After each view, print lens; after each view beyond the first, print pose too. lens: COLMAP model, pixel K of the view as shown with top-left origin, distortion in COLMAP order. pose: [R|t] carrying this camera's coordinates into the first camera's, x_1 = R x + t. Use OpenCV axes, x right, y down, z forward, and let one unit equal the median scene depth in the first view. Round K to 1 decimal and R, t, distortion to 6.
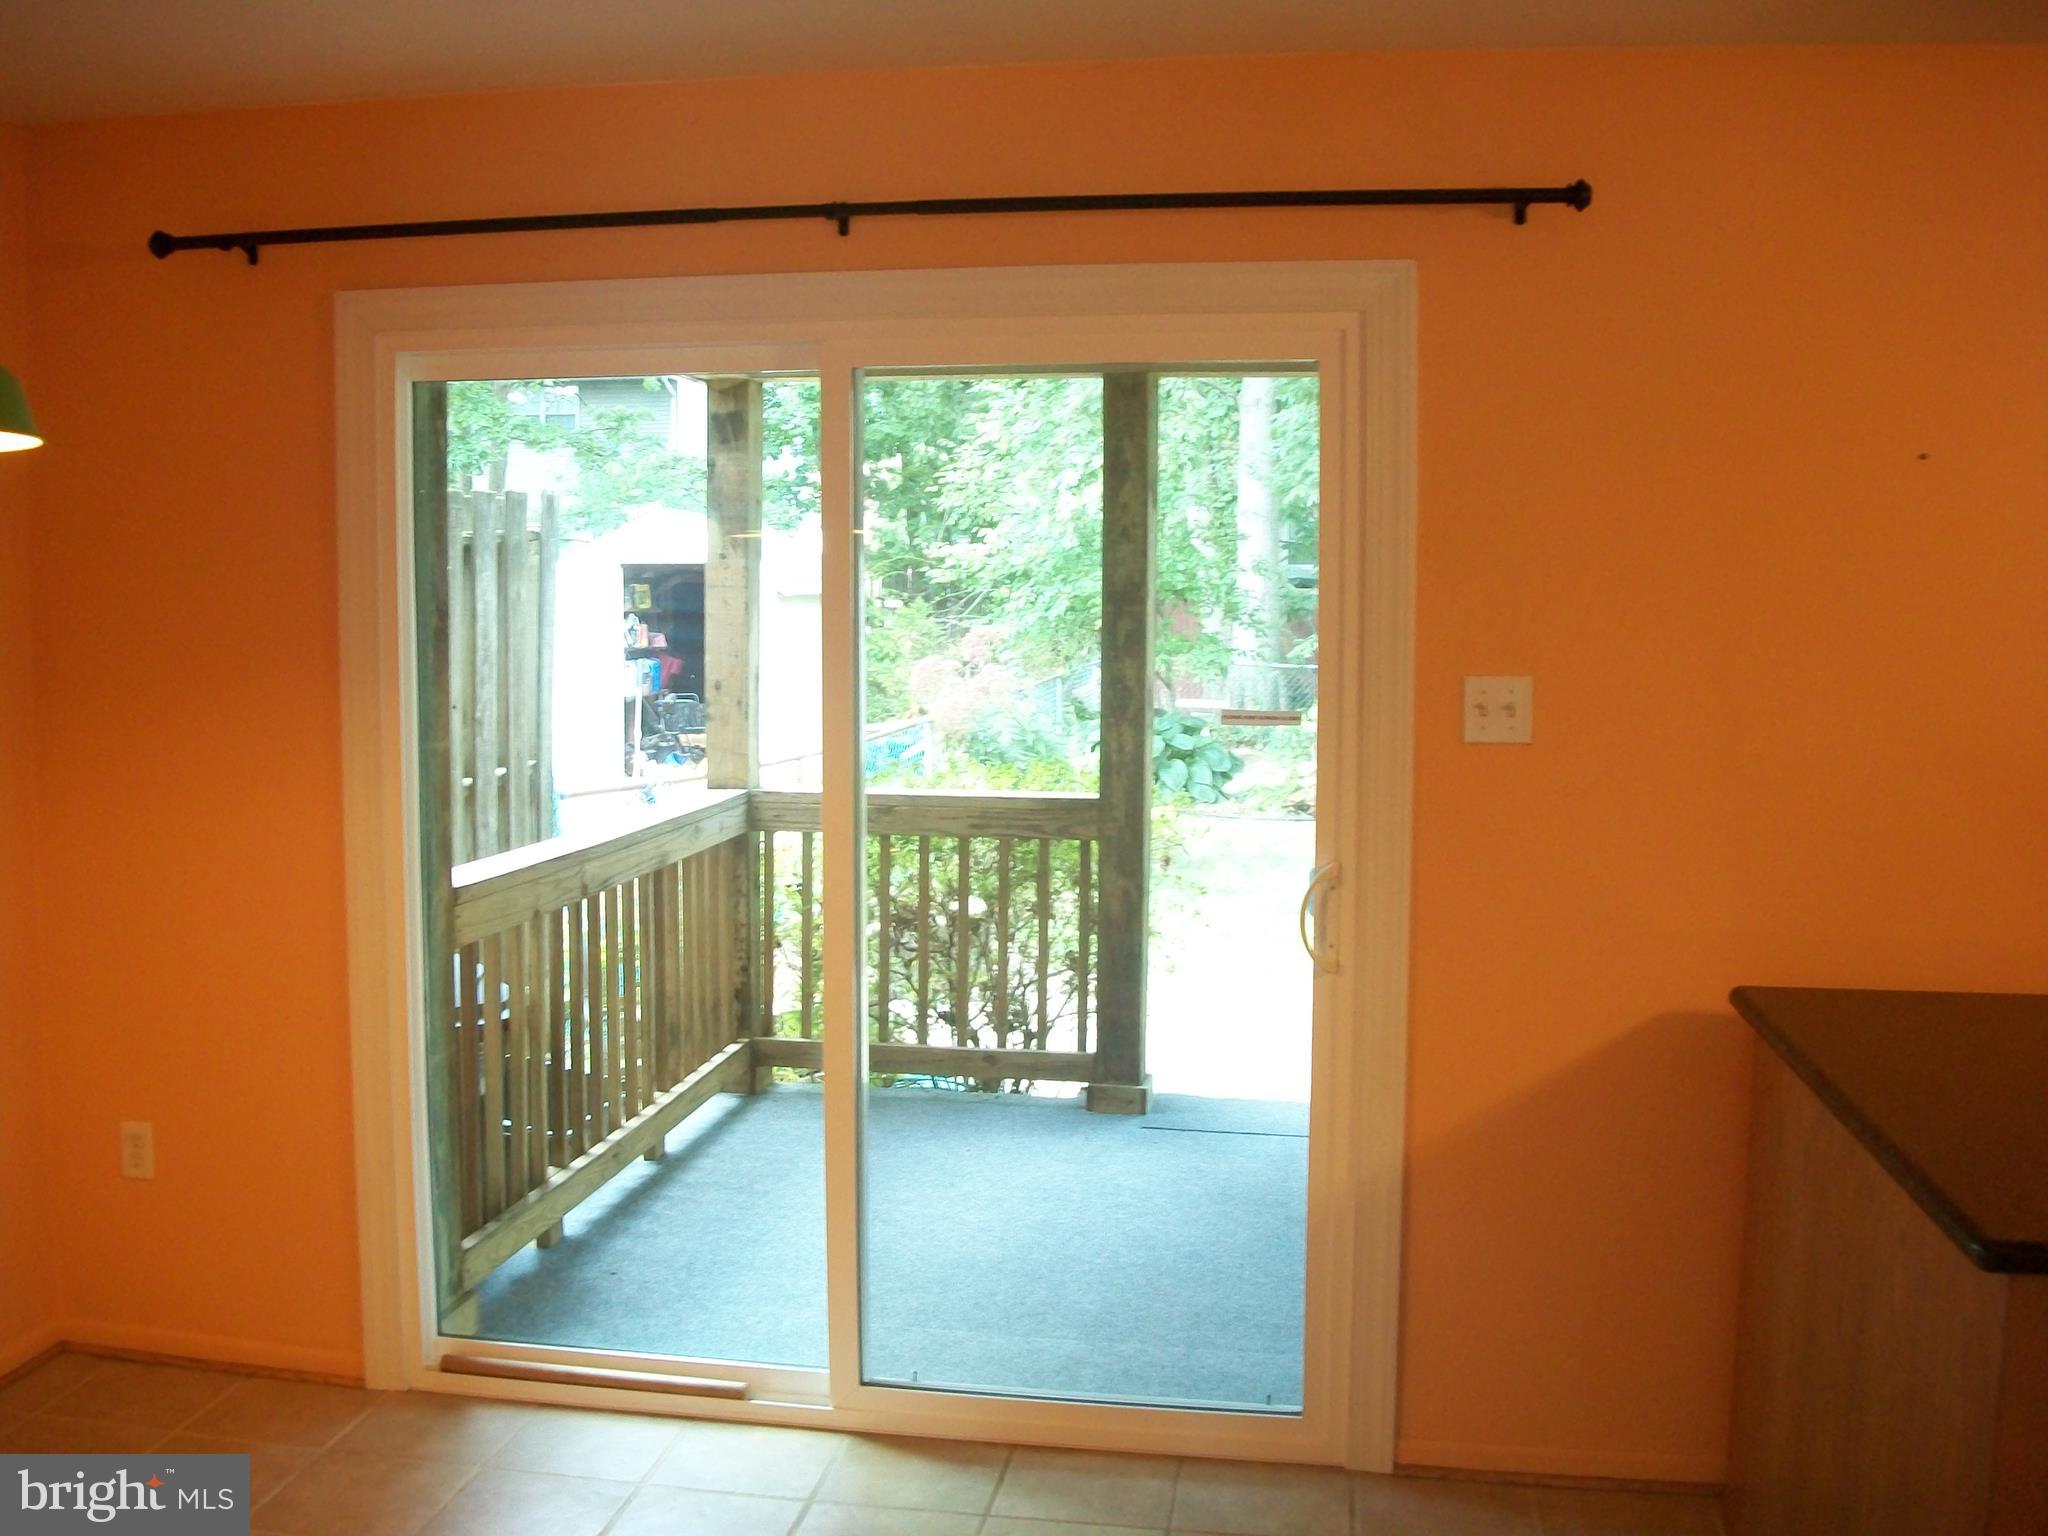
lens RADIAL K [[1924.4, 0, 1030.4], [0, 1924.4, 766.6], [0, 0, 1]] dist [-0.107500, 0.000000]
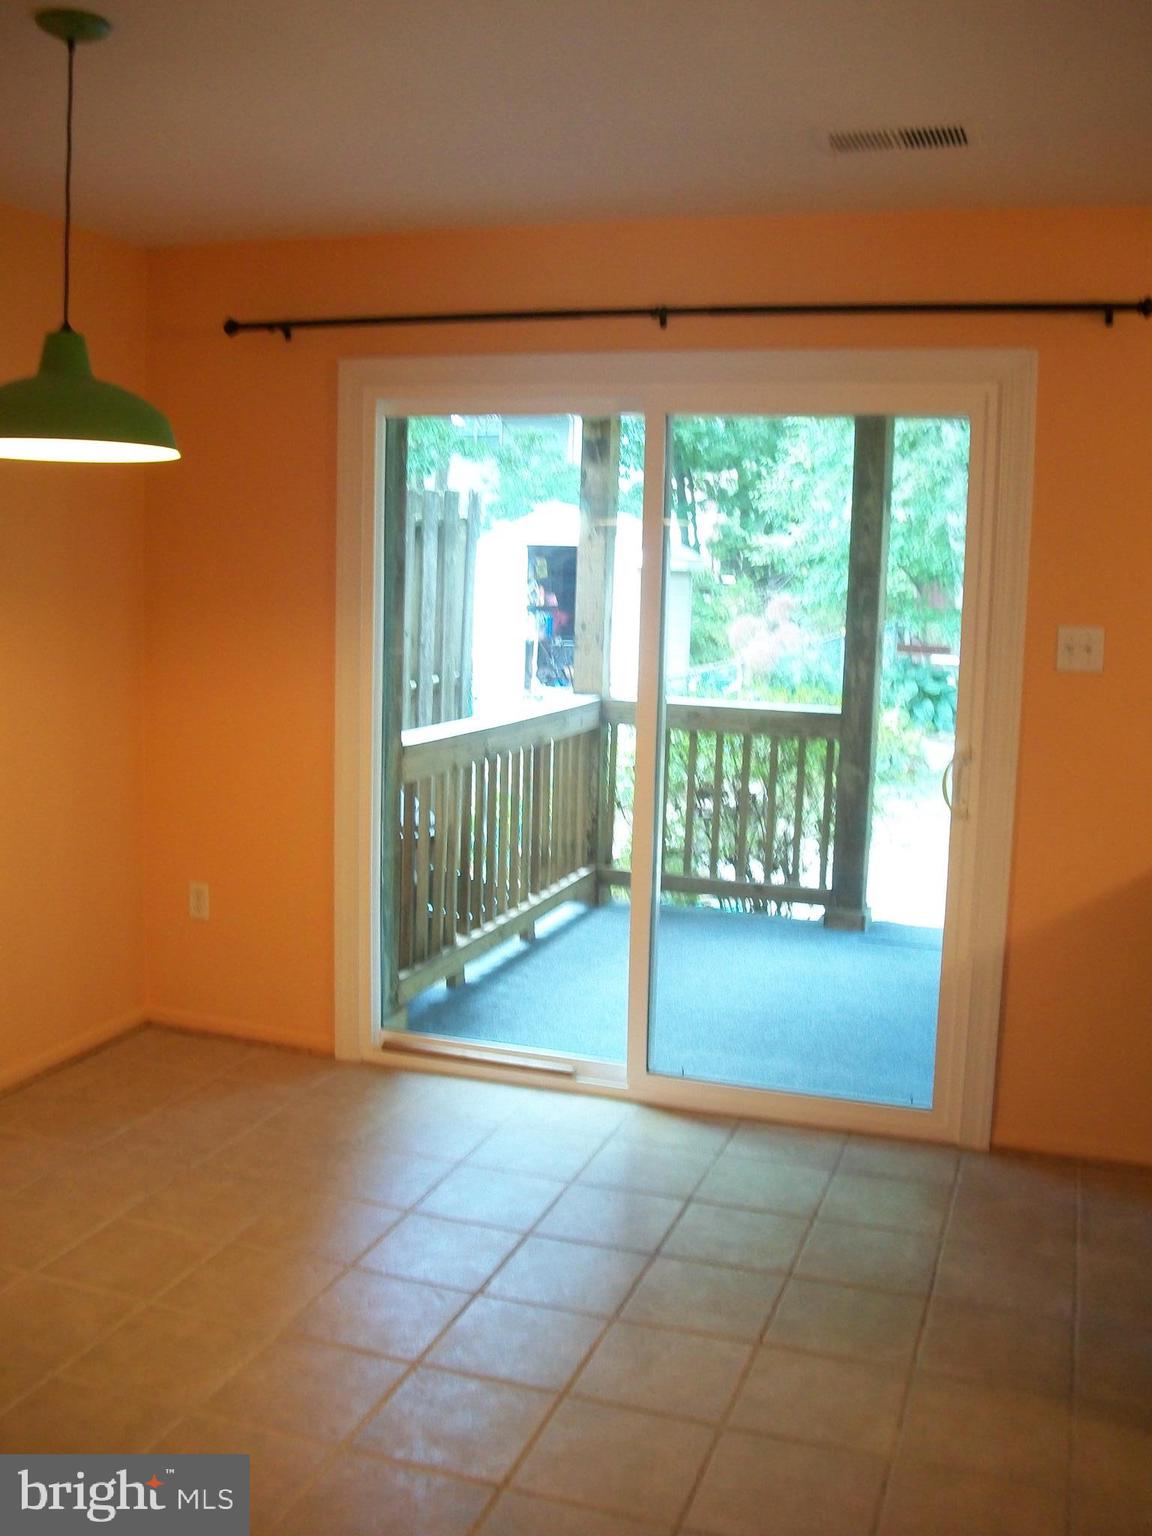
lens RADIAL K [[1443.3, 0, 647.5], [0, 1443.3, 752.1], [0, 0, 1]] dist [-0.107500, 0.000000]
pose [[0.991345, 0.041611, -0.124511, 0.031243], [-0.037422, 0.998658, 0.035798, 0.014958], [0.125833, -0.030829, 0.991572, -0.103570]]
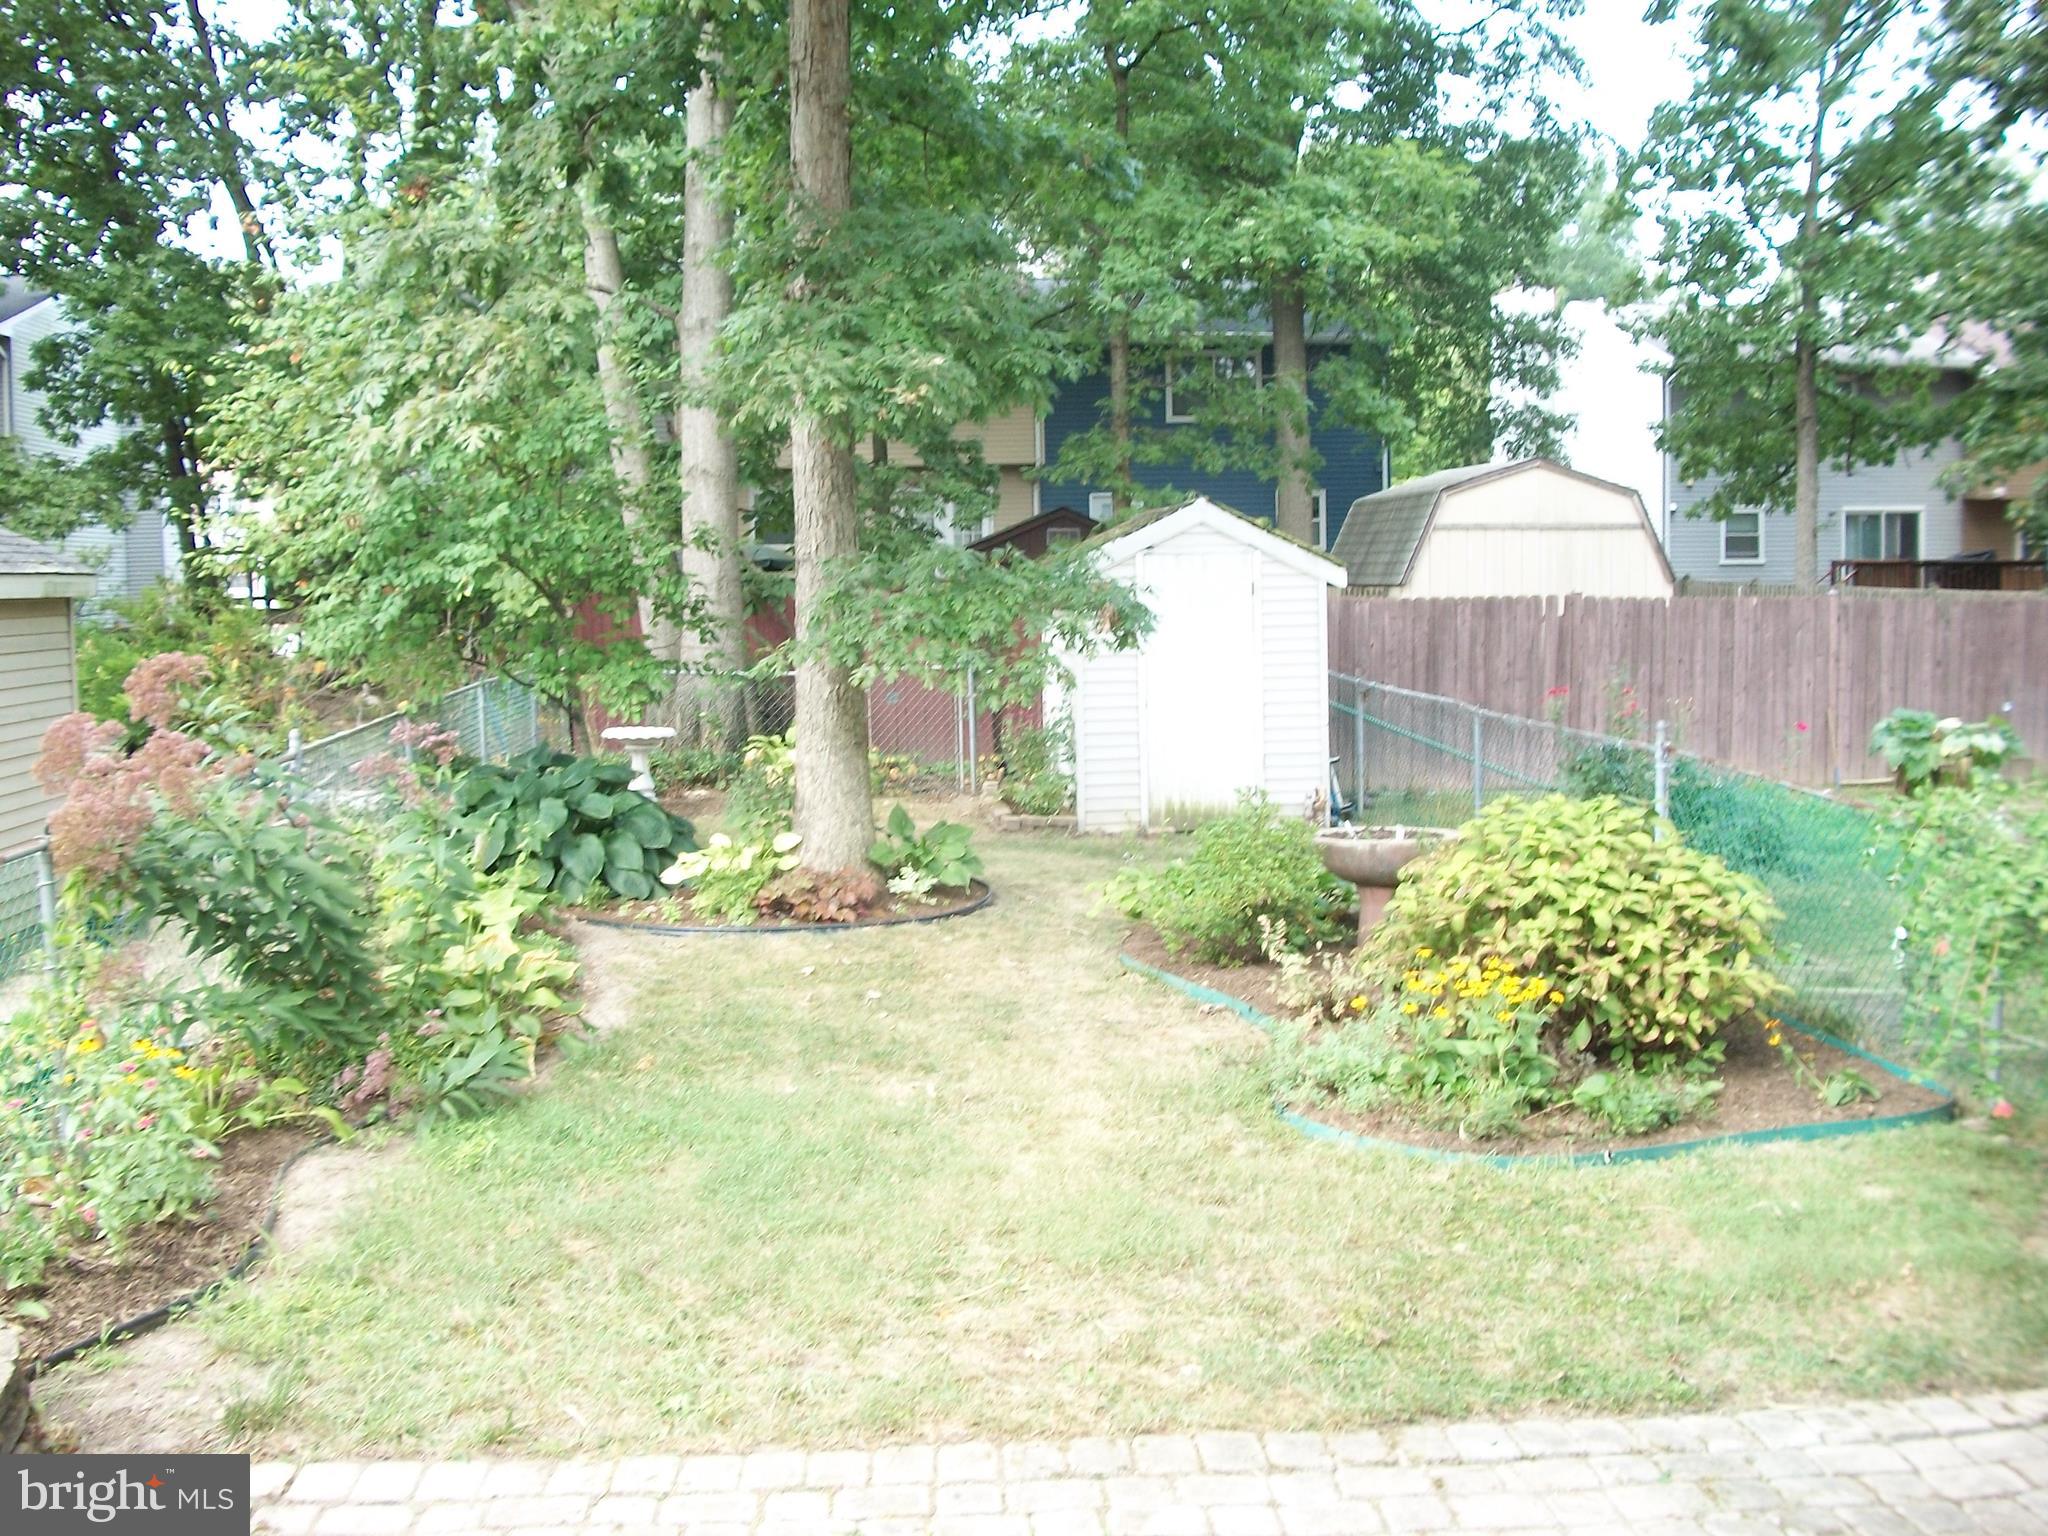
lens RADIAL K [[1924.4, 0, 1019.4], [0, 1924.4, 759.7], [0, 0, 1]] dist [-0.107500, 0.000000]
pose [[0.964585, -0.046006, 0.259729, 0.179730], [0.045028, 0.998938, 0.009715, -0.104179], [-0.259900, 0.002324, 0.965633, 1.201640]]
